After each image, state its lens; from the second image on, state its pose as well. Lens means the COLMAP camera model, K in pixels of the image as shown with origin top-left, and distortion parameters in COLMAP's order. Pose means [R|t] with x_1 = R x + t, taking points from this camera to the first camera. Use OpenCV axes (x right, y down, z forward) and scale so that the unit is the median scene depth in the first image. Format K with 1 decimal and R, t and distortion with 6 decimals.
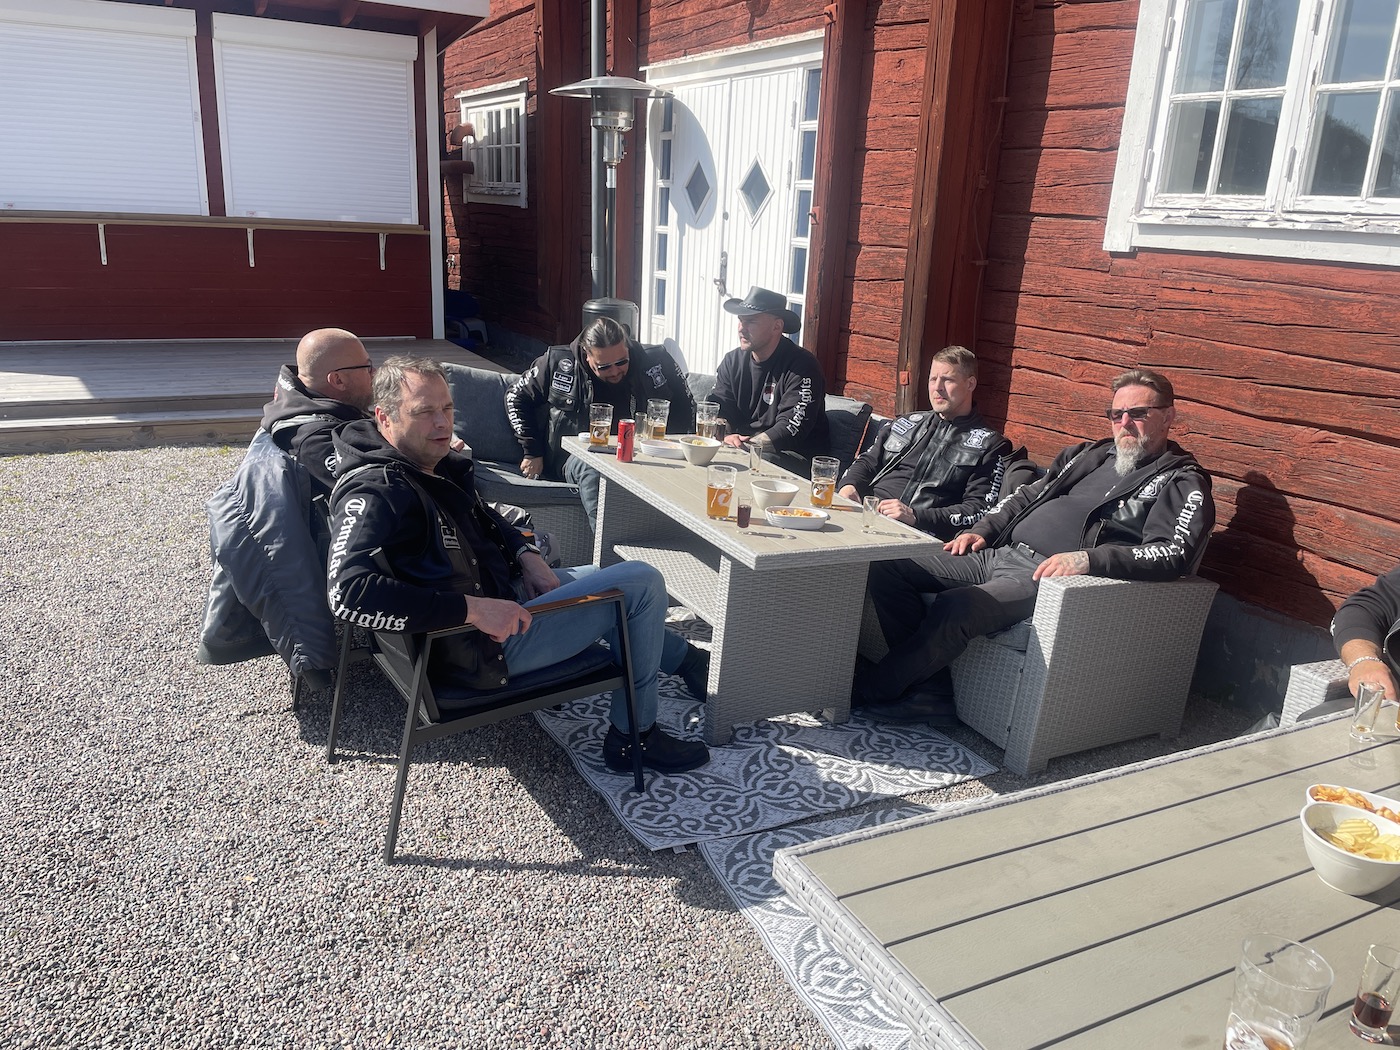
lens RADIAL K [[1049.2, 0, 692.3], [0, 1049.2, 518.3], [0, 0, 1]] dist [0.087593, -0.108892]
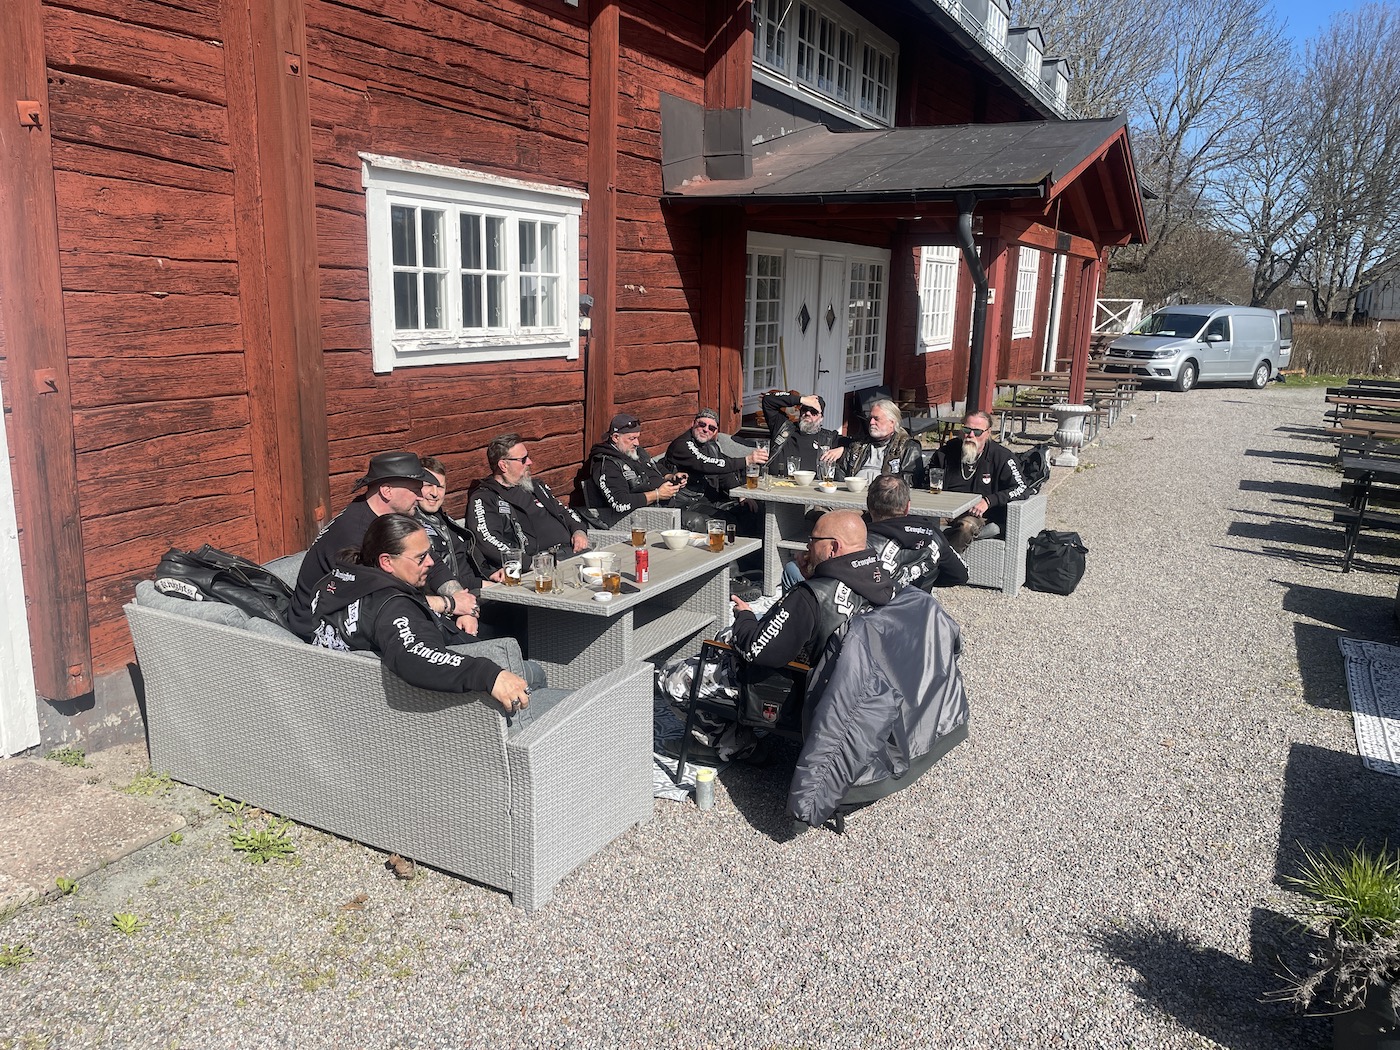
lens RADIAL K [[1051.1, 0, 687.2], [0, 1051.1, 524.4], [0, 0, 1]] dist [0.089140, -0.116191]
pose [[-0.562897, -0.233278, 0.792924, -1.114369], [0.193871, 0.895315, 0.401030, -0.631859], [-0.803468, 0.379464, -0.458744, 1.595975]]
